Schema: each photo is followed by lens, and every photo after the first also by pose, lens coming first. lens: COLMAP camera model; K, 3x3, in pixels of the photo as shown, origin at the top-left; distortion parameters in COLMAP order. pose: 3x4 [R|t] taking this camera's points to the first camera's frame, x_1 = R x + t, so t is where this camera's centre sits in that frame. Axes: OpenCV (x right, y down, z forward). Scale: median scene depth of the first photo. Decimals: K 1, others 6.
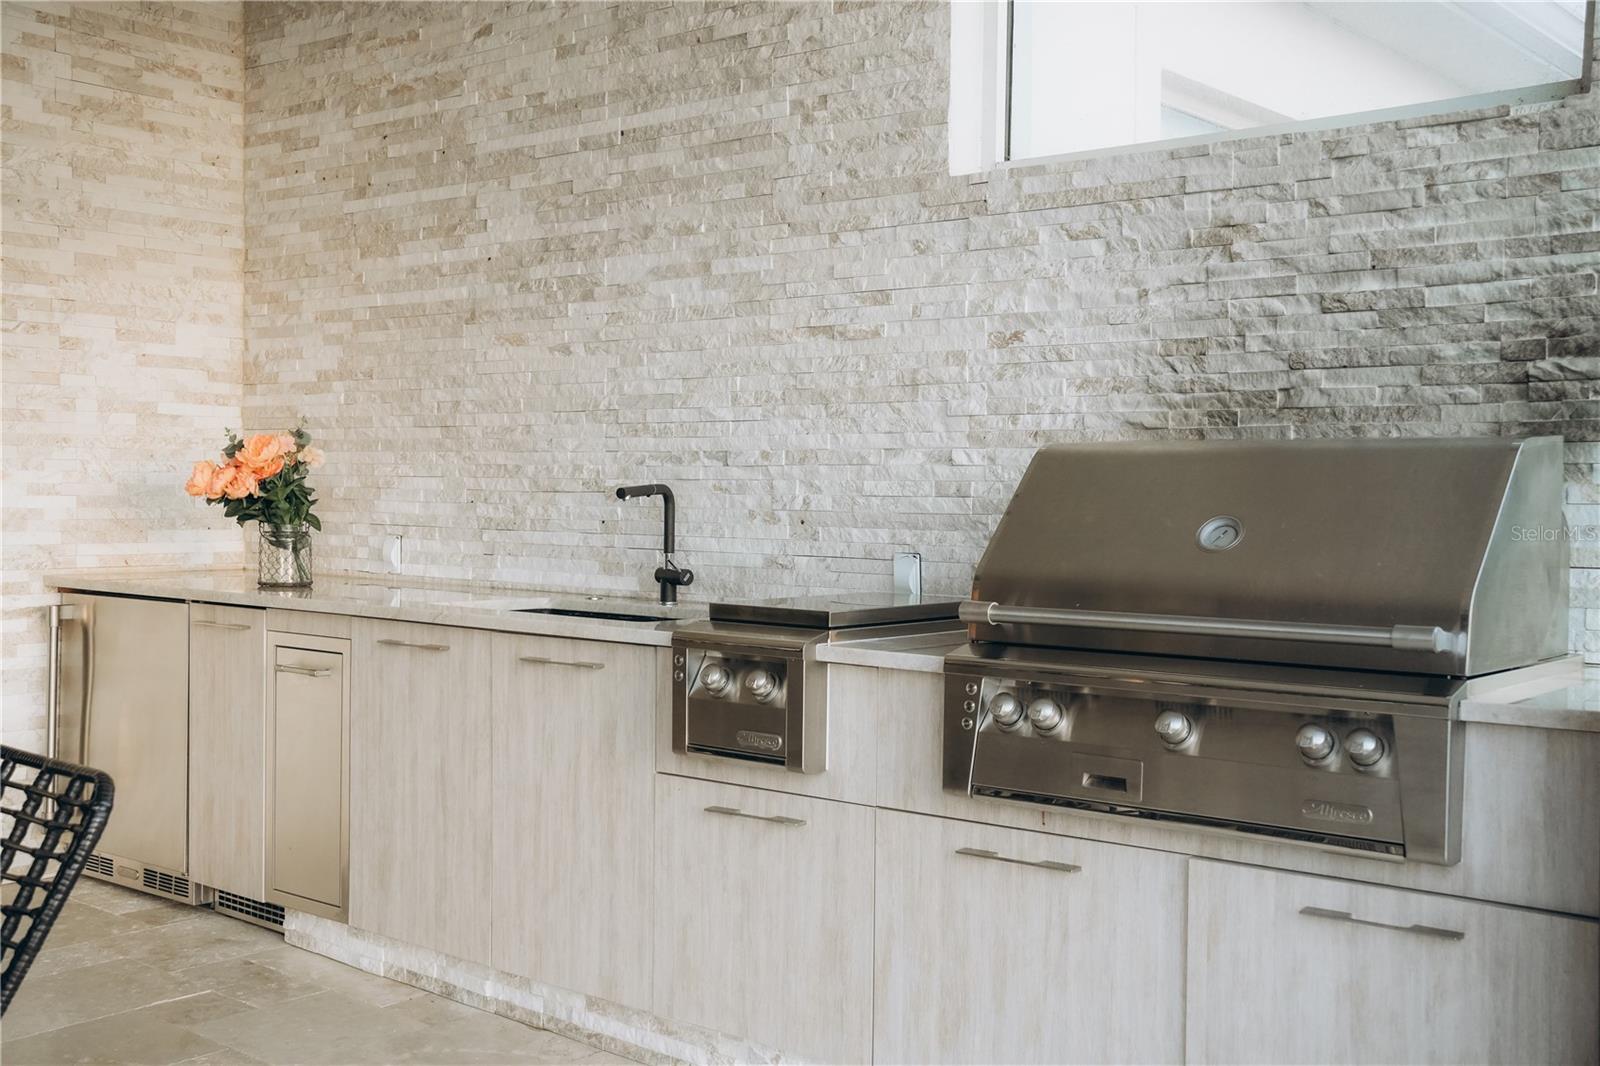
lens RADIAL K [[1728.9, 0, 800.0], [0, 1728.9, 533.0], [0, 0, 1]] dist [-0.066854, 0.212174]
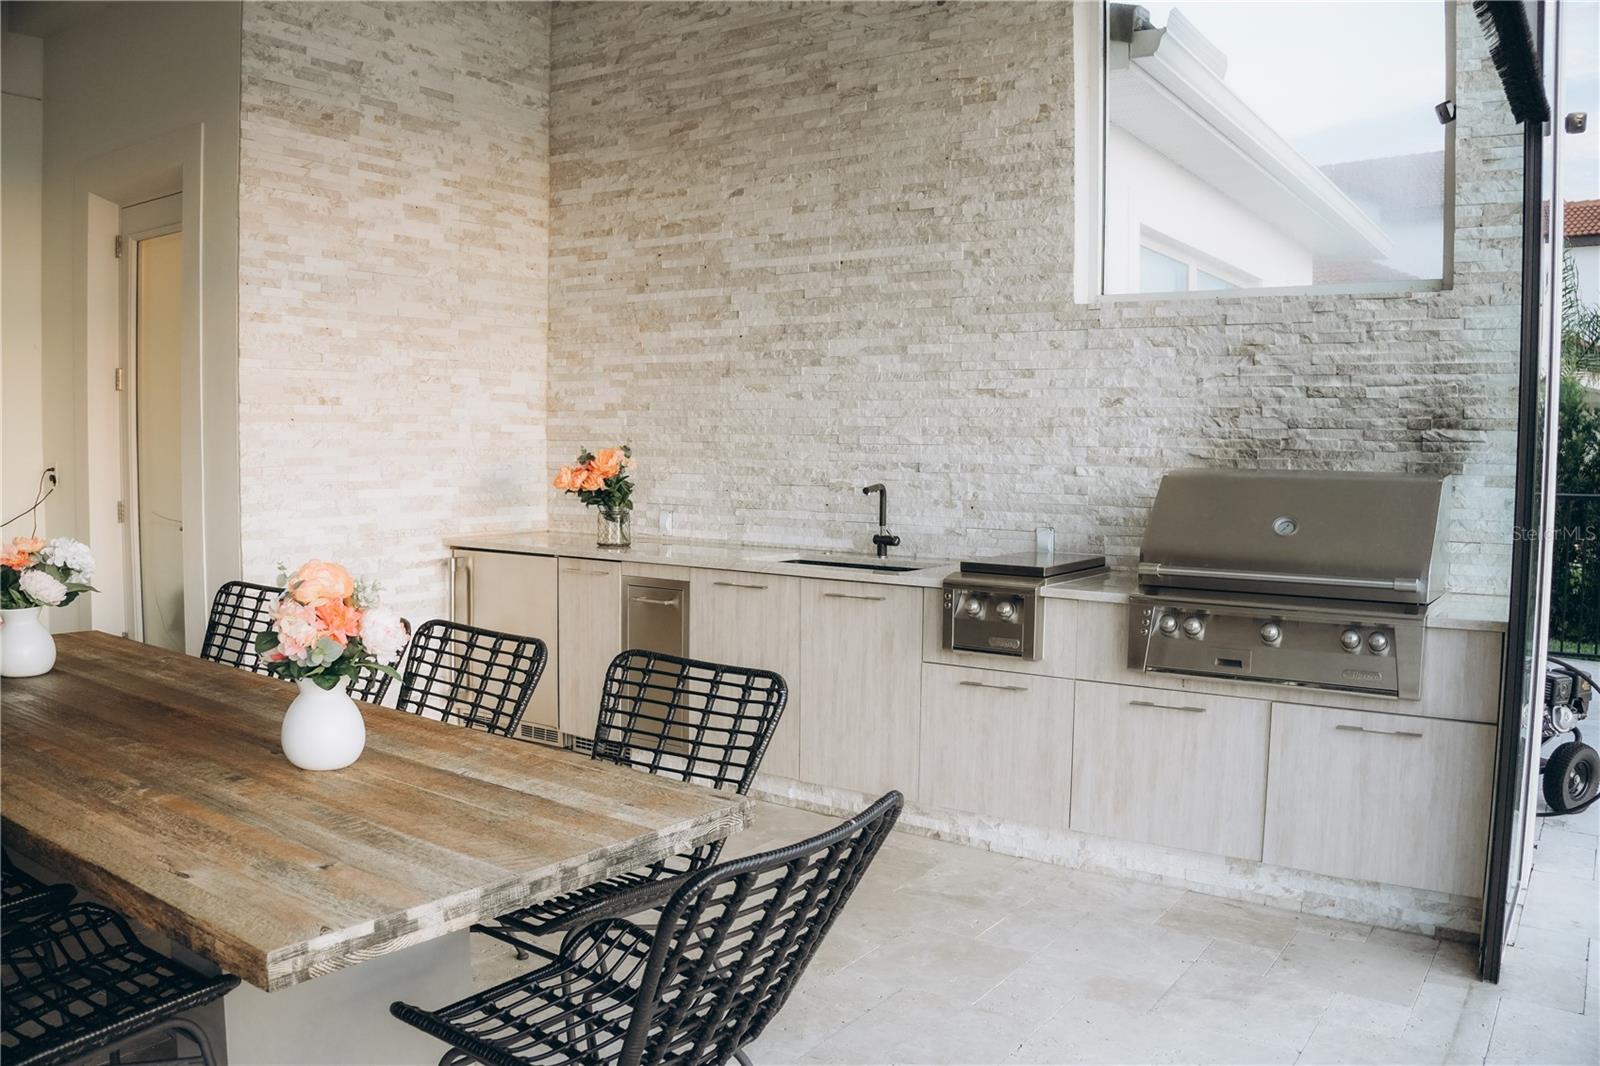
lens RADIAL K [[1246.7, 0, 800.0], [0, 1246.7, 533.0], [0, 0, 1]] dist [-0.207425, 0.110749]
pose [[0.995800, -0.007420, 0.091257, -0.274107], [0.003215, 0.998930, 0.046143, -0.037807], [-0.091501, -0.045656, 0.994758, -0.163451]]
